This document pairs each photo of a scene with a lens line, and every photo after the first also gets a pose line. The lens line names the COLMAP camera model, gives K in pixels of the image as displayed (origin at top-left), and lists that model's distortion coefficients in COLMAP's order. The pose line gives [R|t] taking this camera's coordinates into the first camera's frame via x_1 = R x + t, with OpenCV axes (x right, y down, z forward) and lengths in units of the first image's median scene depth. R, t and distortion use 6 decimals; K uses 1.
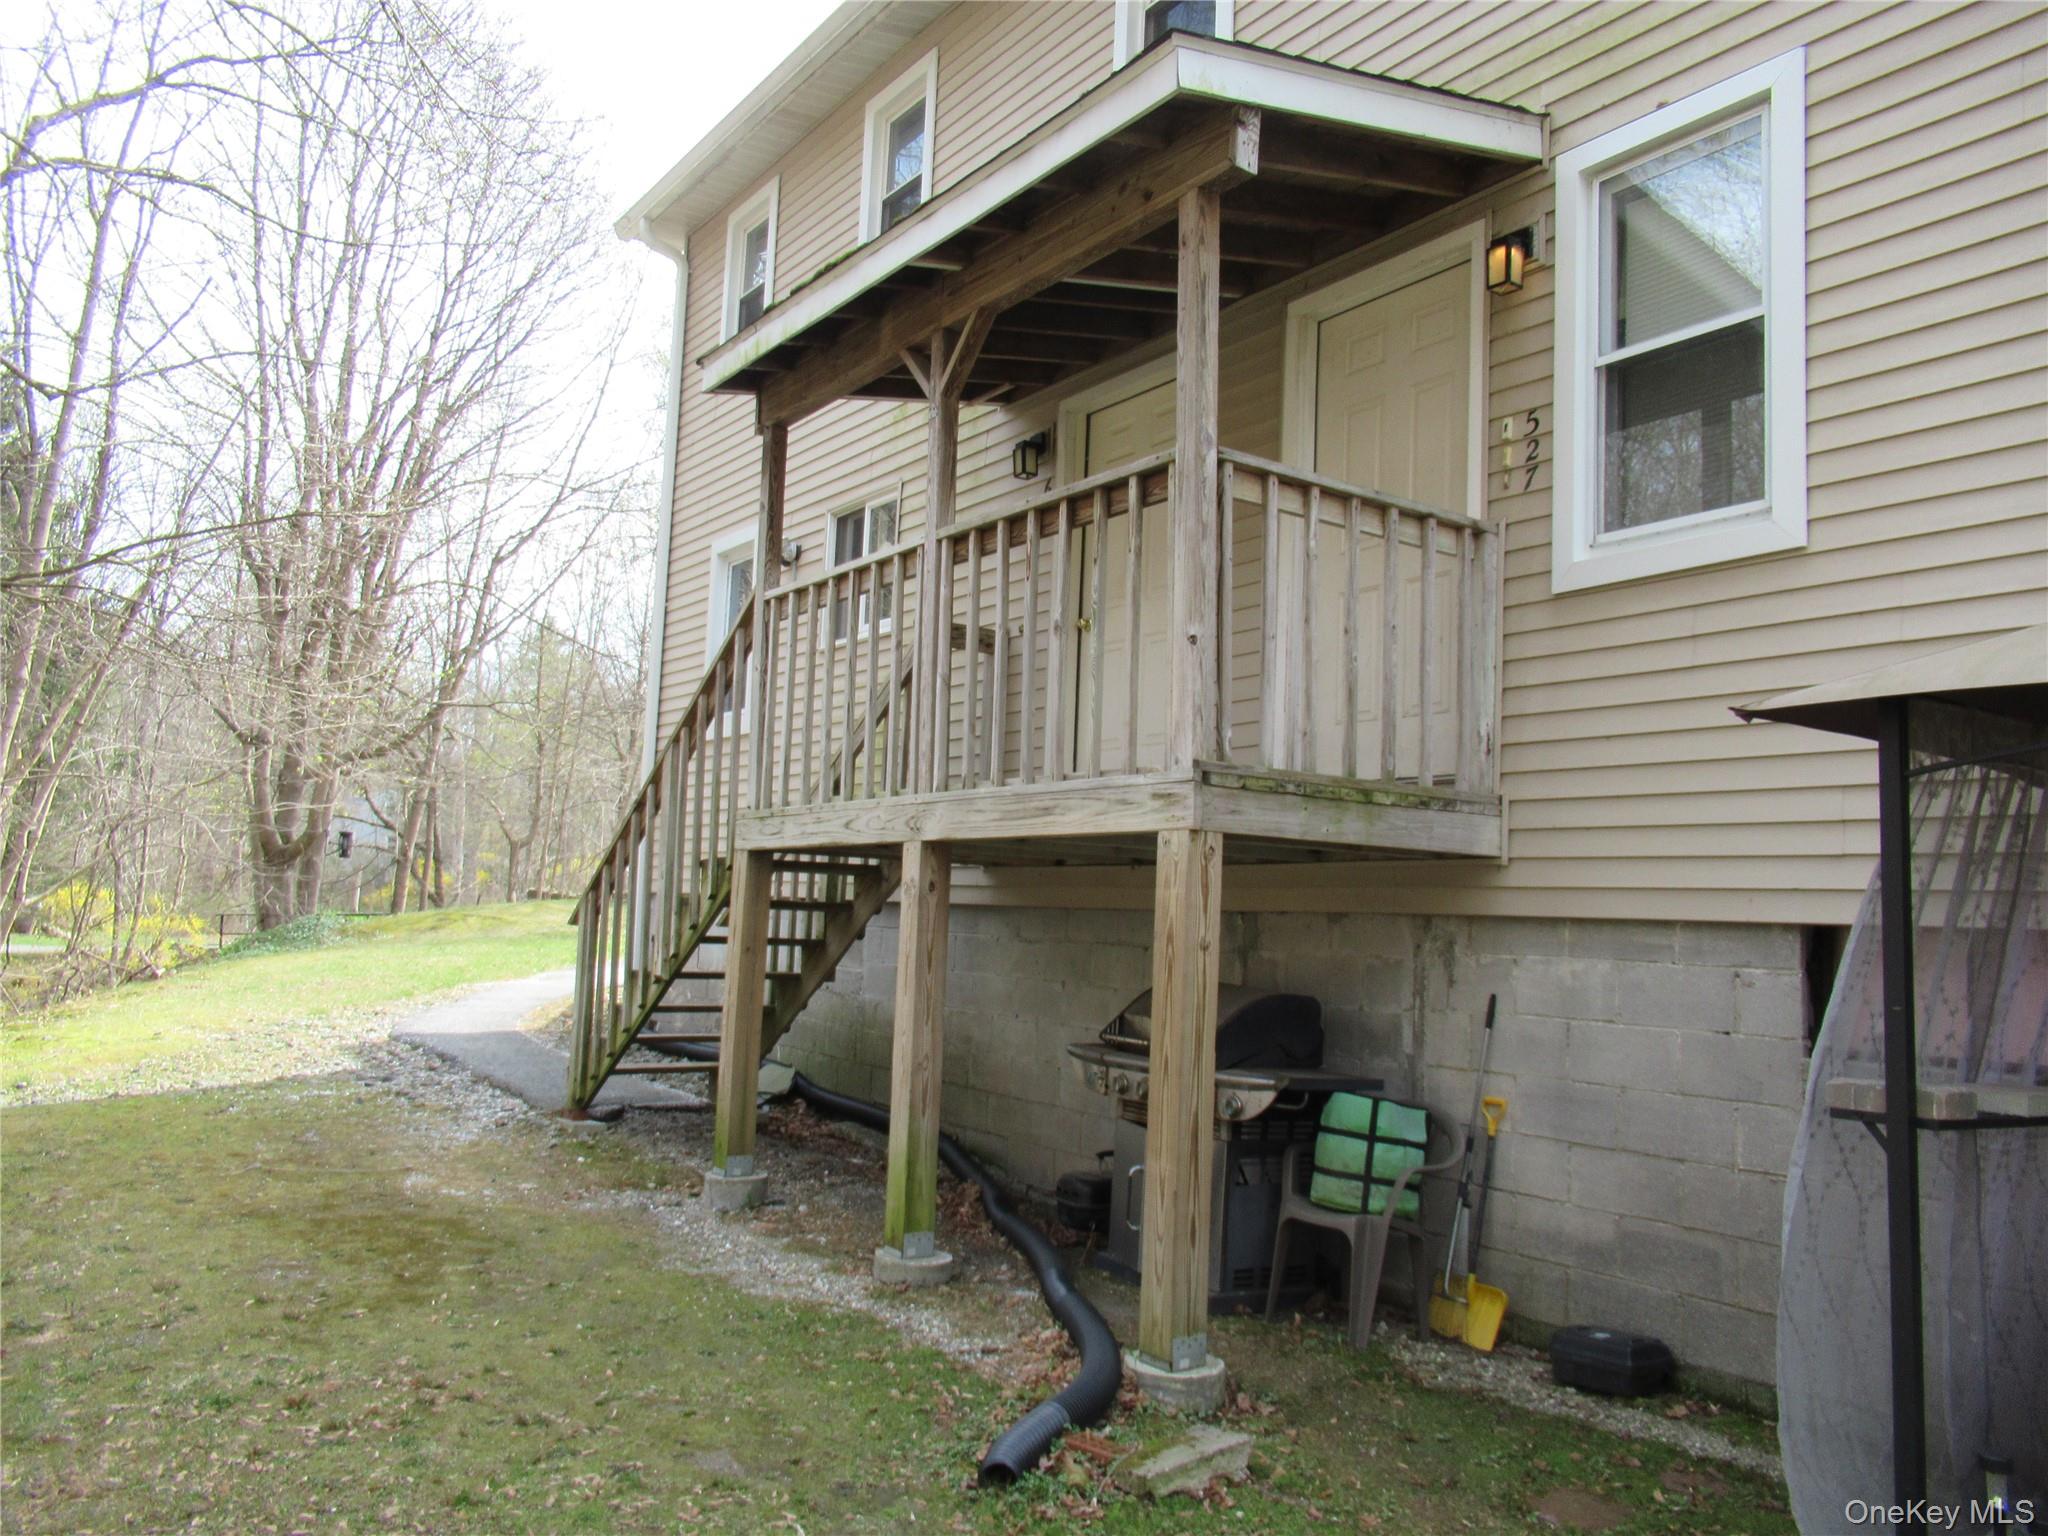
lens RADIAL K [[1547.3, 0, 1018.6], [0, 1547.3, 765.8], [0, 0, 1]] dist [0.006682, 0.004295]
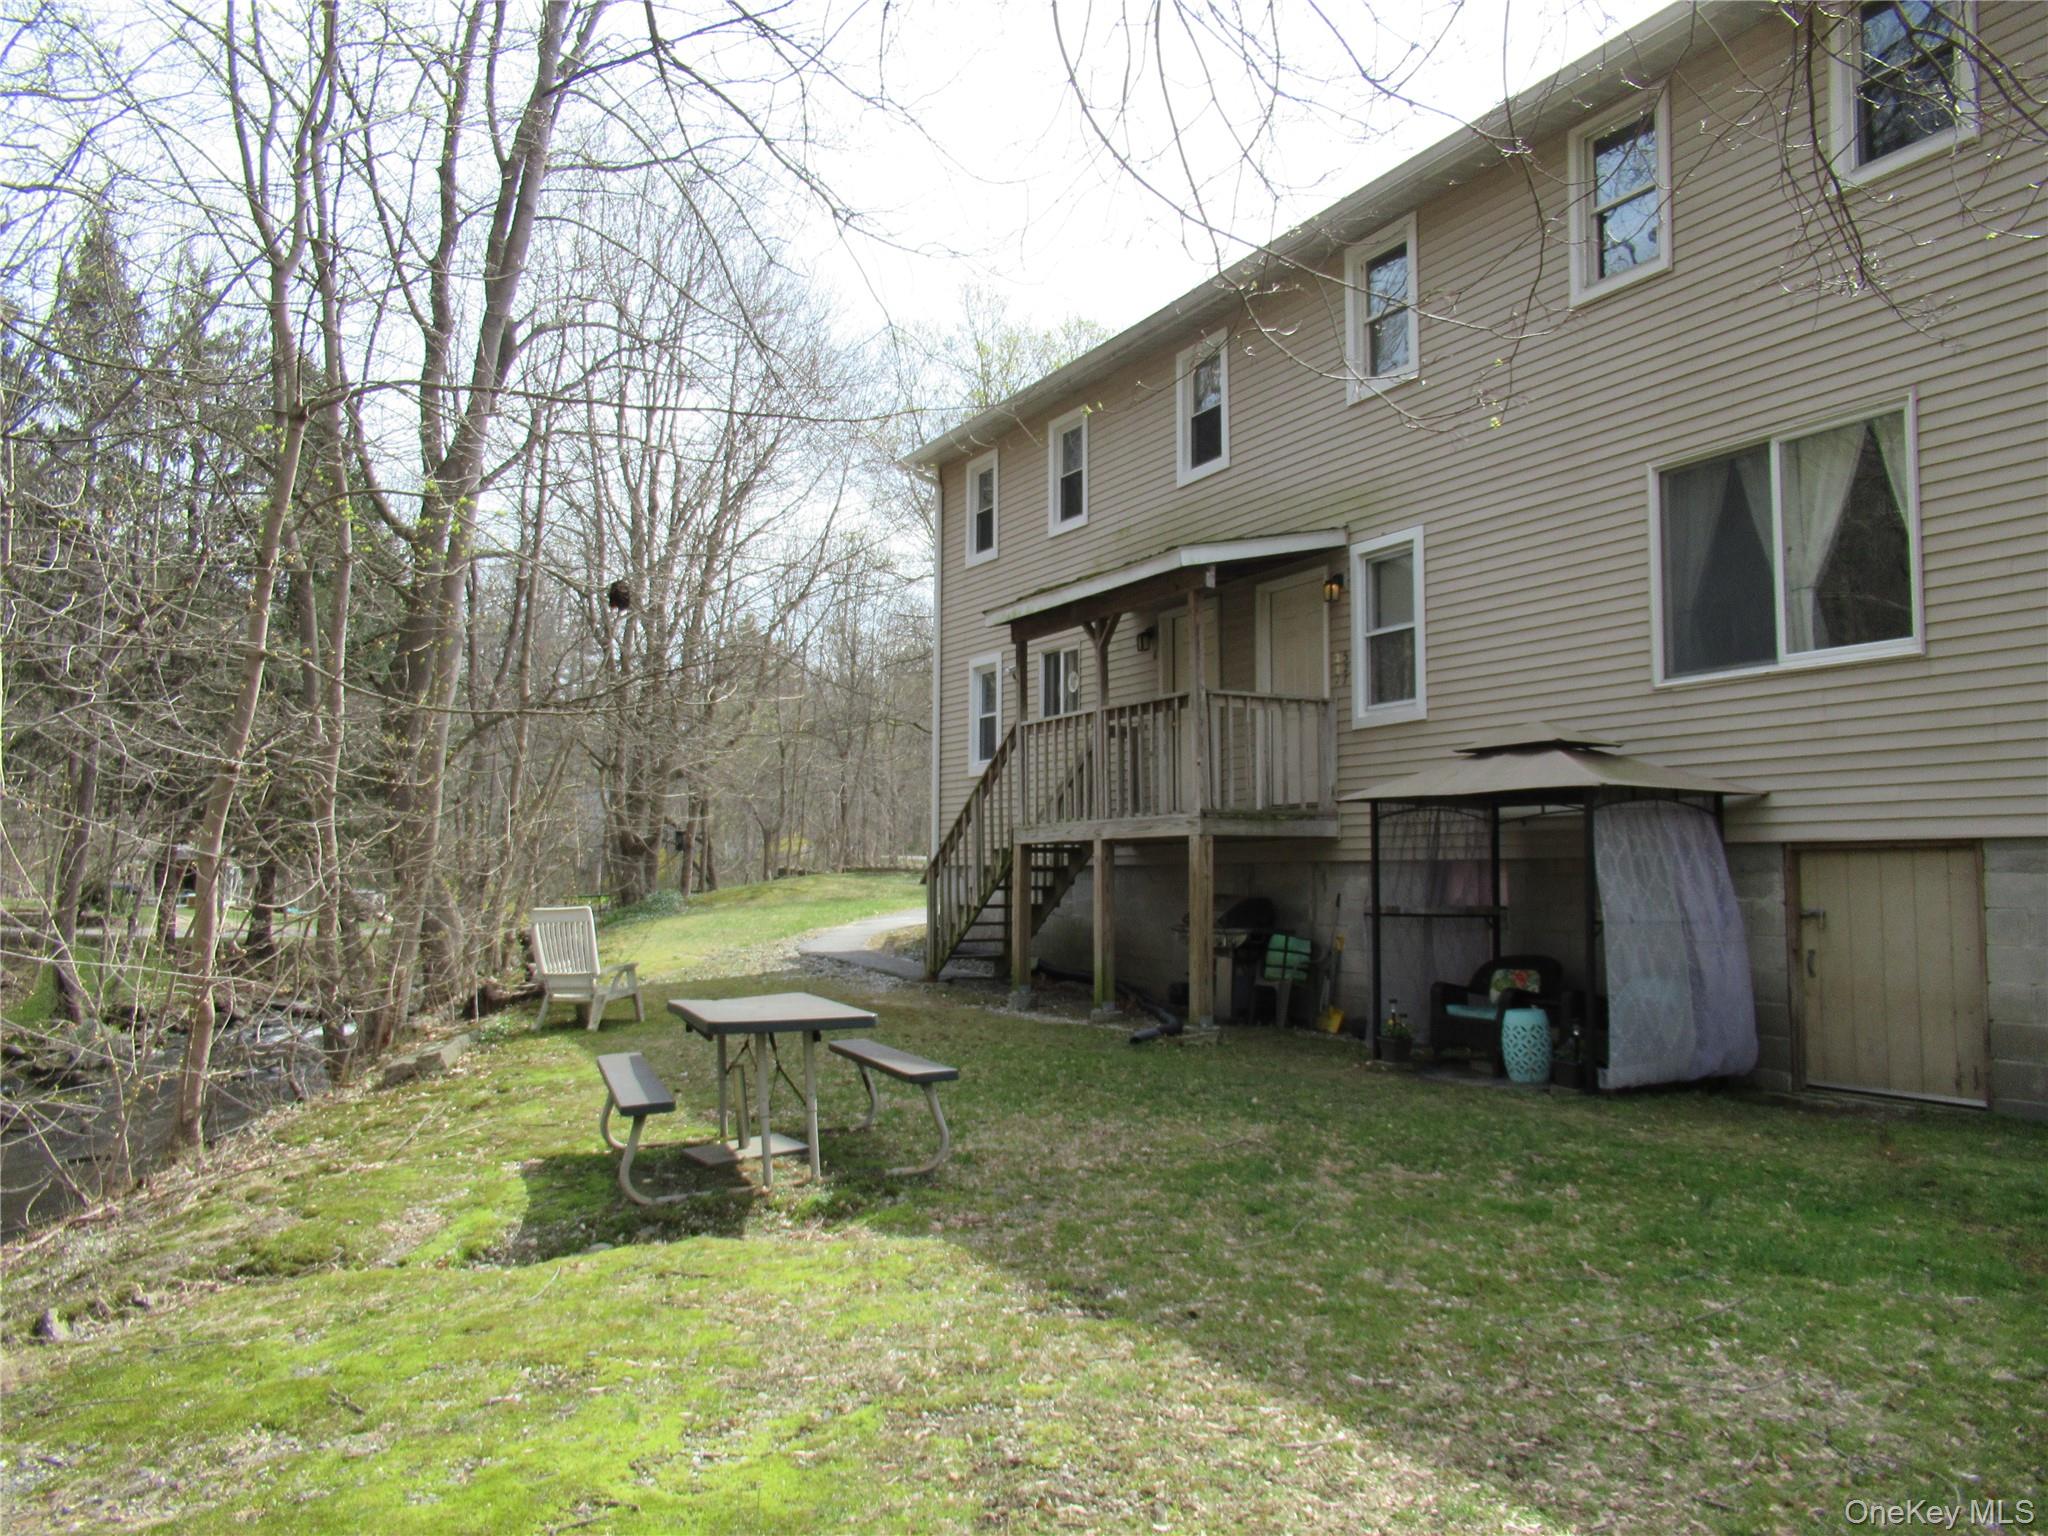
lens RADIAL K [[1547.3, 0, 1018.6], [0, 1547.3, 765.8], [0, 0, 1]] dist [0.006682, 0.004295]
pose [[0.992671, -0.048180, -0.110830, 0.078741], [0.050818, 0.998485, 0.021101, -0.119233], [0.109645, -0.026579, 0.993615, -1.350137]]
